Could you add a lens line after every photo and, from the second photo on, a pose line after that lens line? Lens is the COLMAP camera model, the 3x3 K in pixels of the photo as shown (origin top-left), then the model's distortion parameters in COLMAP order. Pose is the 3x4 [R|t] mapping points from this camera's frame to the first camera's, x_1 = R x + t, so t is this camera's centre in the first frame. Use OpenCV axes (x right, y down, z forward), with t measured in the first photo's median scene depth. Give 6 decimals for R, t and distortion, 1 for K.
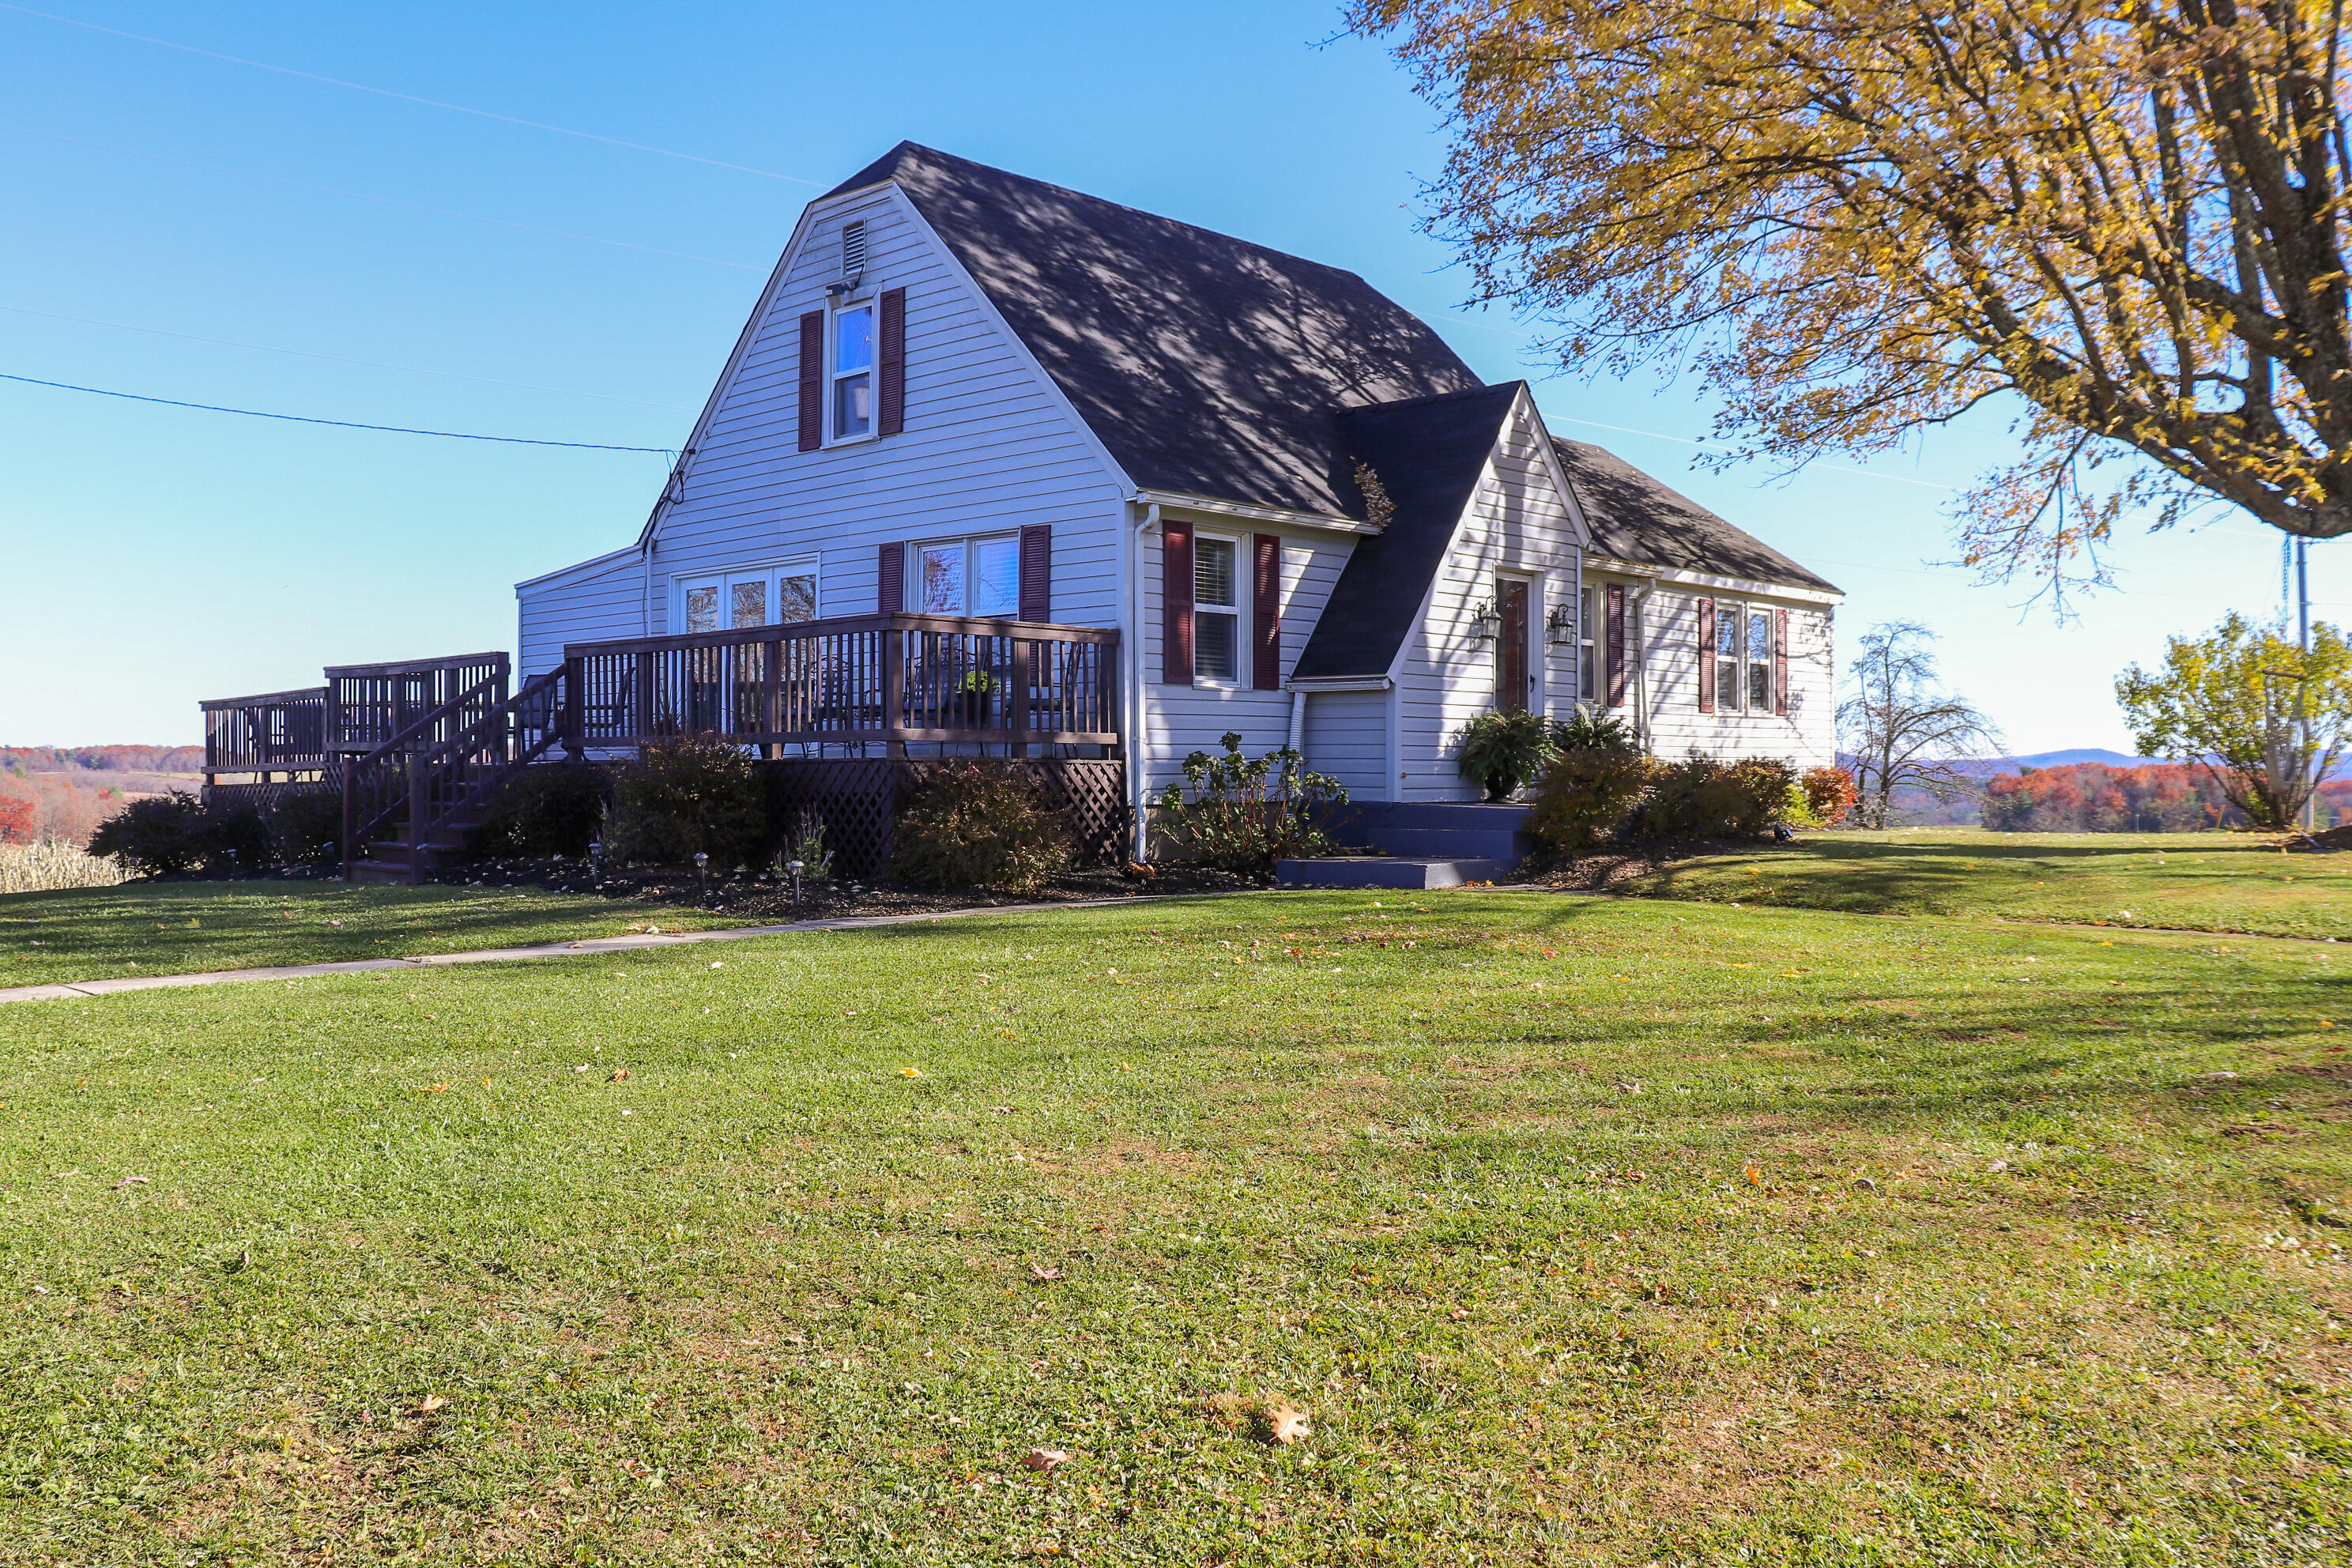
lens RADIAL K [[1941.6, 0, 1149.6], [0, 1941.6, 775.6], [0, 0, 1]] dist [-0.179593, 0.161028]
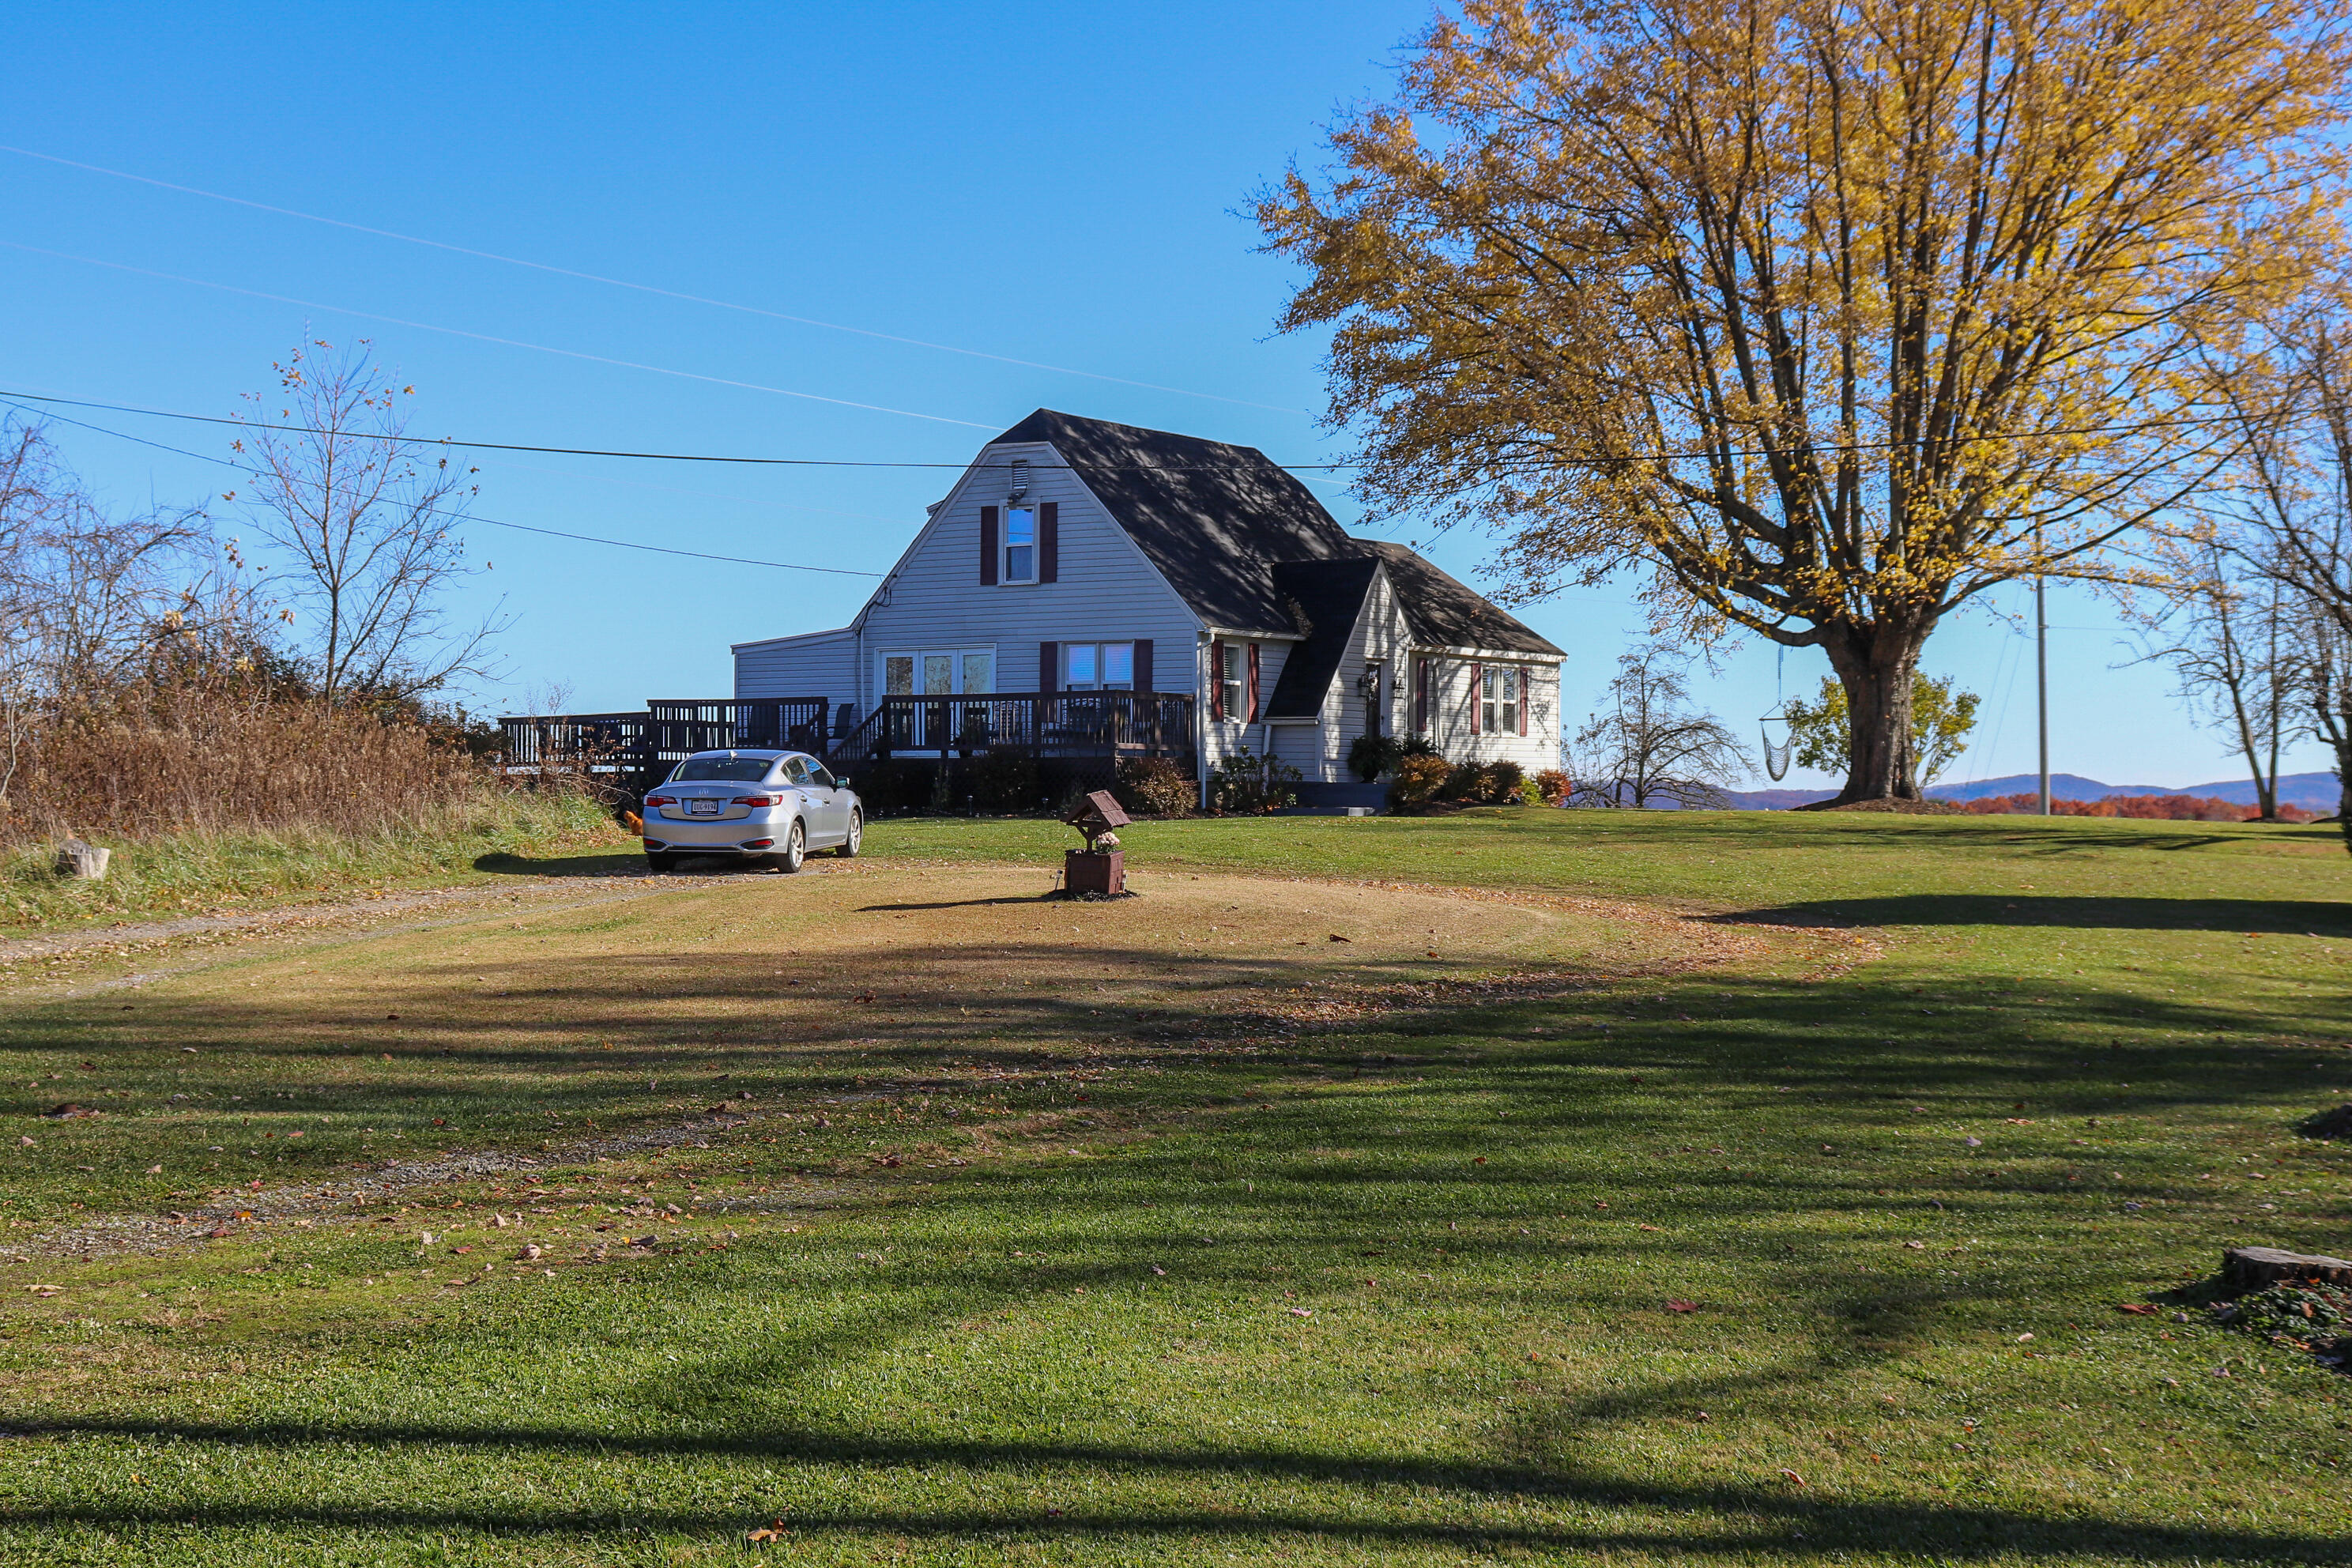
lens RADIAL K [[3266.6, 0, 1176.0], [0, 3266.6, 784.0], [0, 0, 1]] dist [-0.000704, 0.001050]
pose [[0.981114, 0.005372, 0.193356, -0.588685], [-0.003533, 0.999945, -0.009856, 0.043712], [-0.193398, 0.008987, 0.981079, -1.989279]]
